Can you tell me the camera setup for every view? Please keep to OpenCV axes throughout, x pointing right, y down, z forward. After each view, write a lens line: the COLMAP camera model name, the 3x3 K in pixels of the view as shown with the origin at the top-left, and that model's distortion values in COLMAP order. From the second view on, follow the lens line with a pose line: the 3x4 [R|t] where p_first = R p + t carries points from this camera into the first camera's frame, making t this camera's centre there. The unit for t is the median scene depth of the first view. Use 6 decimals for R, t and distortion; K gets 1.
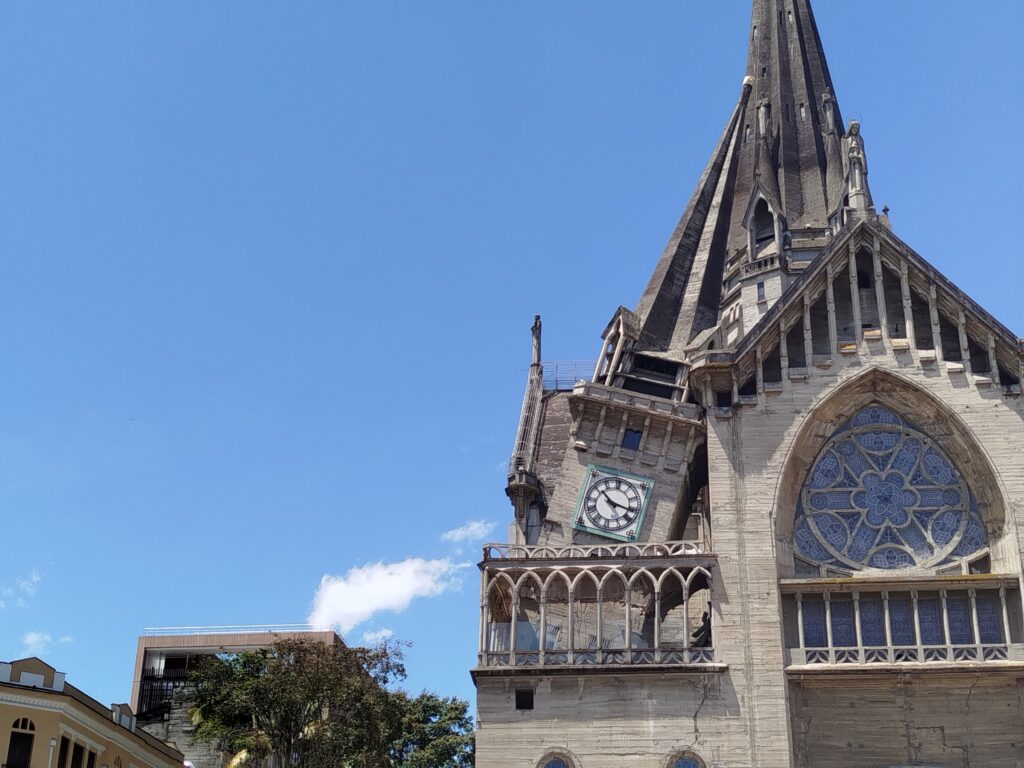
lens RADIAL K [[1415.0, 0, 513.4], [0, 1415.0, 384.6], [0, 0, 1]] dist [0.055037, 0.000000]
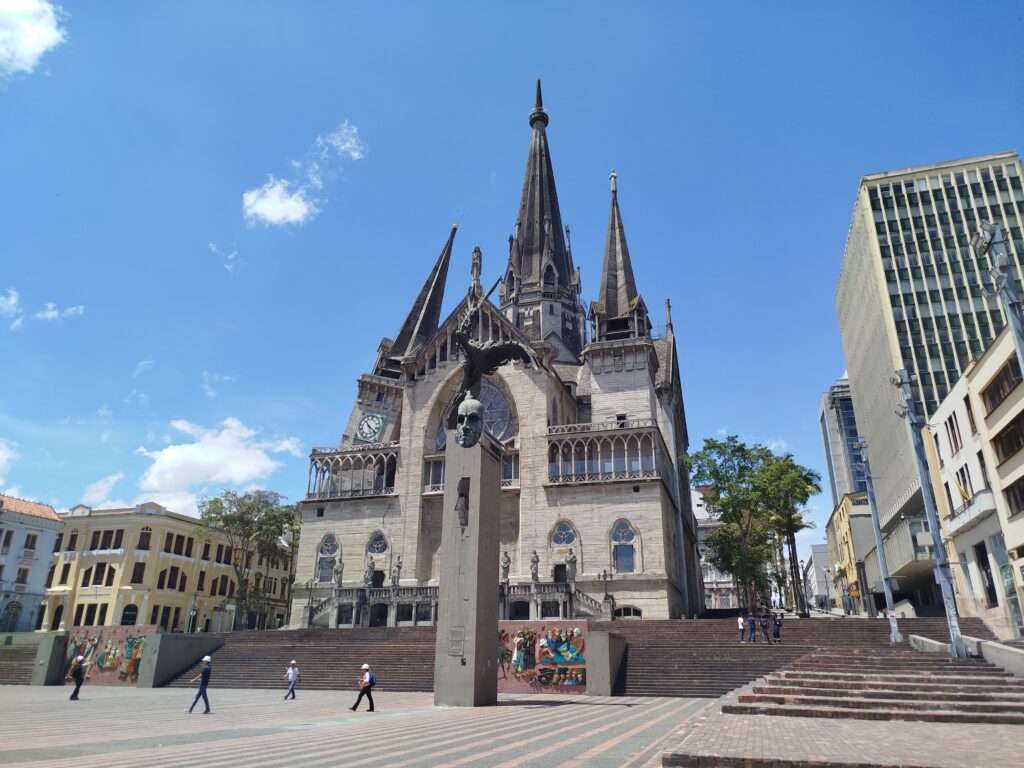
lens RADIAL K [[723.4, 0, 509.9], [0, 723.4, 382.4], [0, 0, 1]] dist [0.011066, -0.002486]
pose [[0.980710, -0.072779, -0.181412, 0.522744], [0.083647, 0.995086, 0.052986, -0.031126], [0.176664, -0.067139, 0.981979, -0.116841]]
